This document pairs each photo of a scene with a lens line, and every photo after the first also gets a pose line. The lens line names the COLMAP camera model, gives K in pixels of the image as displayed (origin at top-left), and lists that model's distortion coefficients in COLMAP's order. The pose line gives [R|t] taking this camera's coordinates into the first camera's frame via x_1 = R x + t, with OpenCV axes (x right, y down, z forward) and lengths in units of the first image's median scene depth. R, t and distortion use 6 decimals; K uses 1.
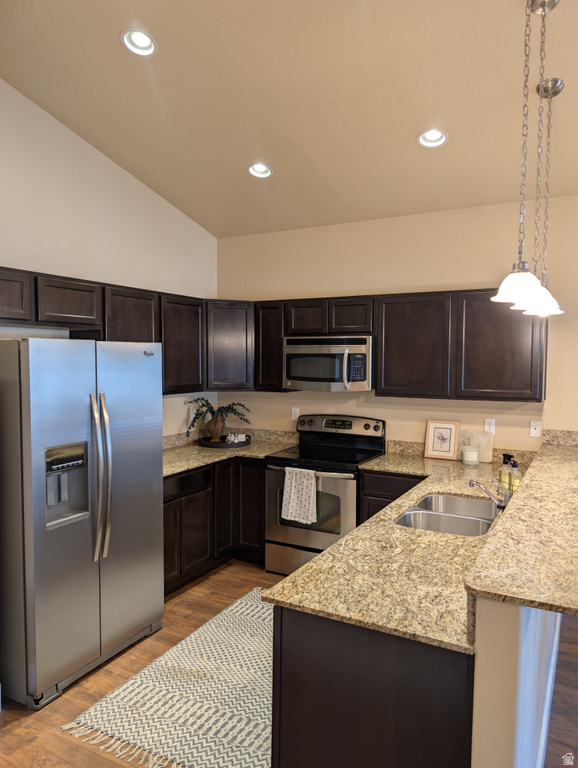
lens RADIAL K [[561.9, 0, 295.0], [0, 561.9, 385.9], [0, 0, 1]] dist [-0.013382, -0.007800]
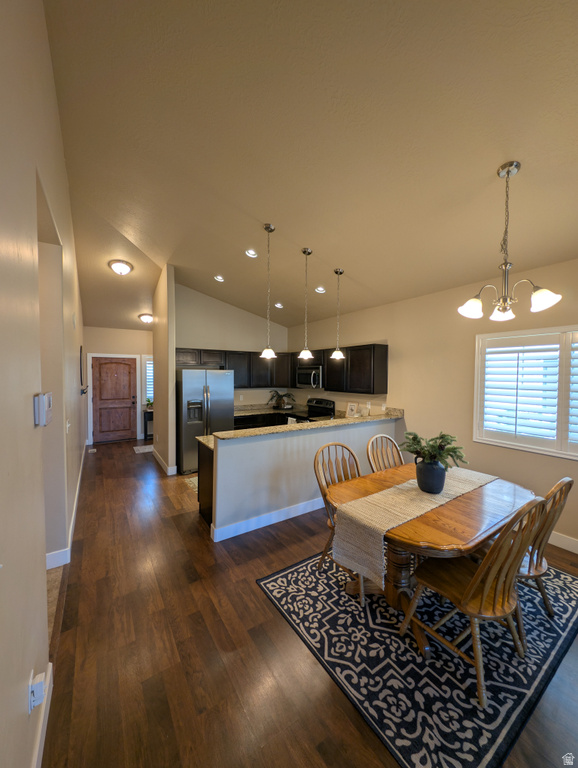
lens RADIAL K [[292.6, 0, 282.1], [0, 292.6, 382.3], [0, 0, 1]] dist [-0.001876, -0.000157]
pose [[0.874349, 0.008888, -0.485217, 0.604921], [-0.020448, 0.999619, -0.018535, 0.008866], [0.484867, 0.026128, 0.874198, -0.194589]]
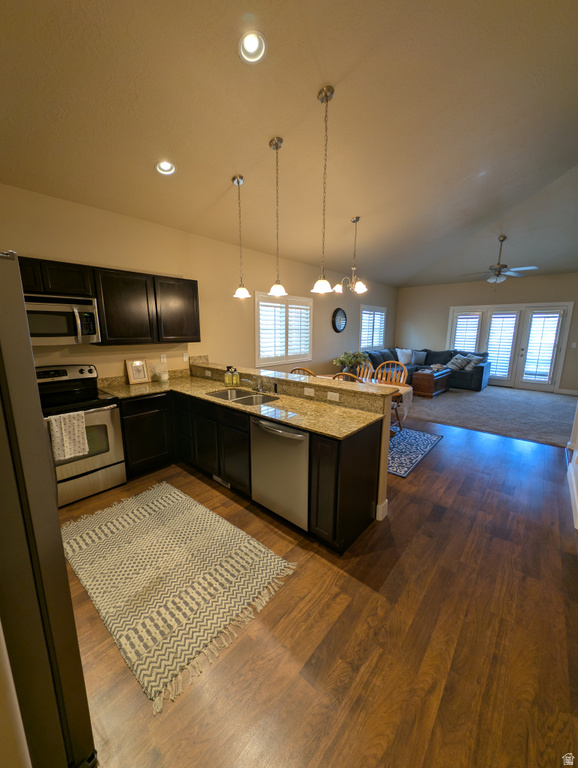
lens RADIAL K [[292.6, 0, 284.1], [0, 292.6, 388.9], [0, 0, 1]] dist [-0.001876, -0.000157]
pose [[0.219452, -0.205738, 0.953684, -0.448976], [0.049649, 0.978601, 0.199688, 0.000575], [-0.974359, 0.003527, 0.224970, 0.425275]]
